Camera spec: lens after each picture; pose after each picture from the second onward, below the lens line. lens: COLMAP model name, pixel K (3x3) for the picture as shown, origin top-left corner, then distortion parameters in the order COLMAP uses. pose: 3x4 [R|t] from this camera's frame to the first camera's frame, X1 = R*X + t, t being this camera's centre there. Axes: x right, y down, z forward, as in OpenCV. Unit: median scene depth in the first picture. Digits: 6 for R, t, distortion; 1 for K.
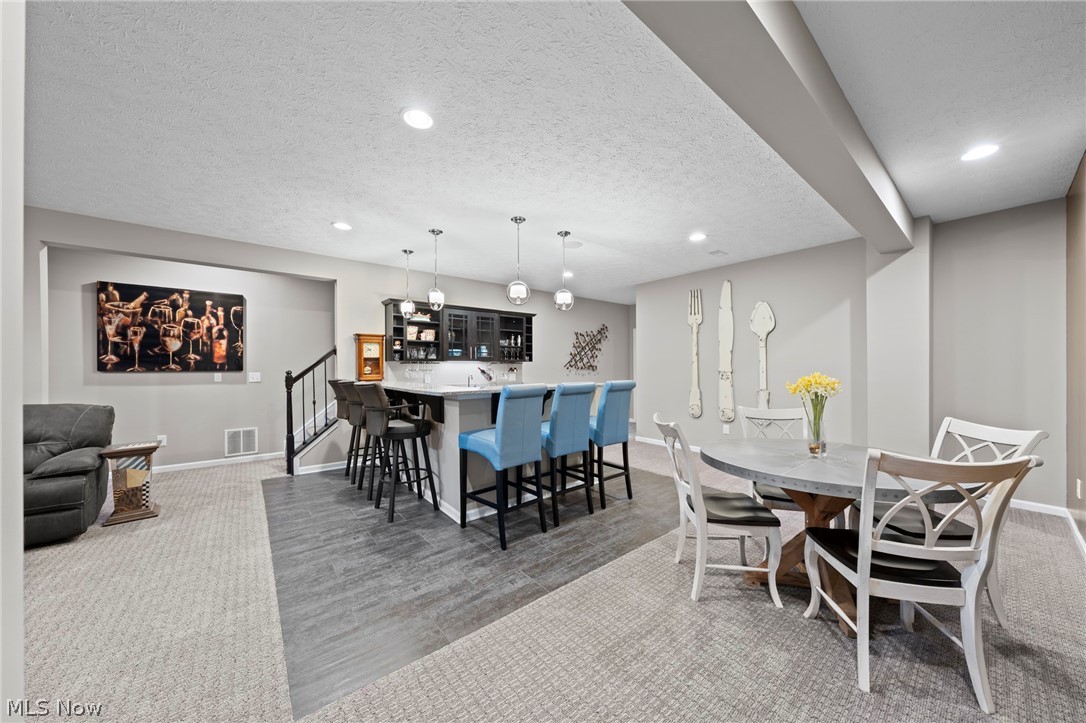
lens RADIAL K [[364.0, 0, 545.4], [0, 364.0, 367.2], [0, 0, 1]] dist [-0.001003, 0.000188]
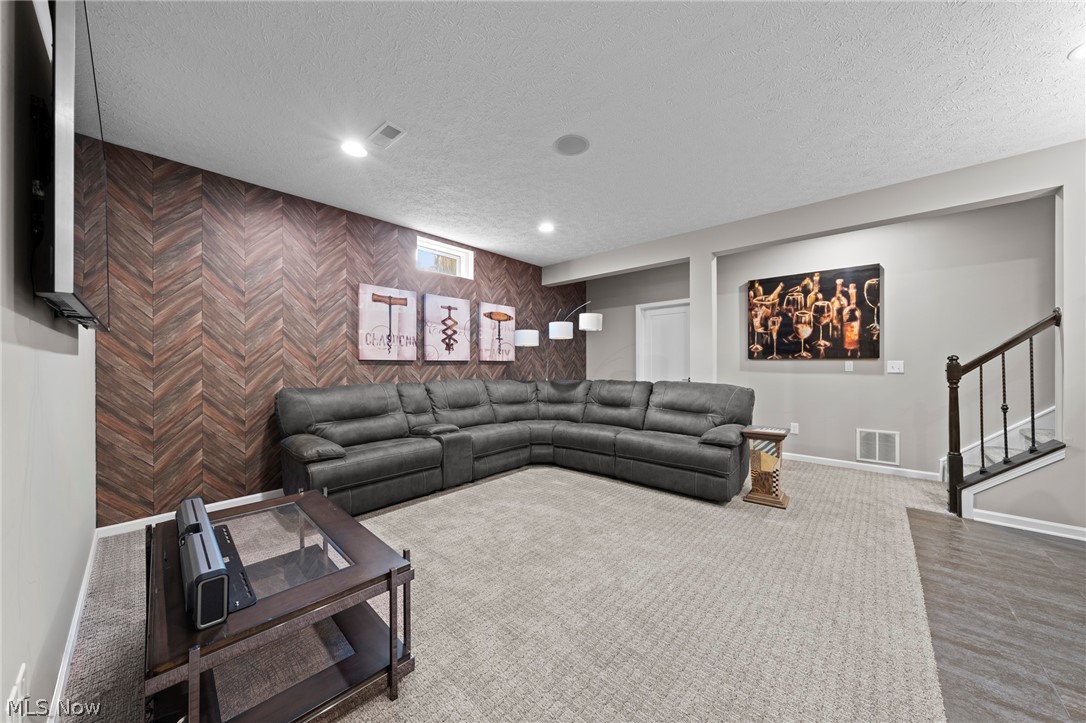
lens RADIAL K [[364.0, 0, 545.4], [0, 364.0, 367.2], [0, 0, 1]] dist [-0.001003, 0.000188]
pose [[0.139139, 0.006311, -0.990253, -0.160759], [0.001903, 0.999976, 0.006640, 0.025701], [0.990271, -0.002808, 0.139123, 0.183034]]
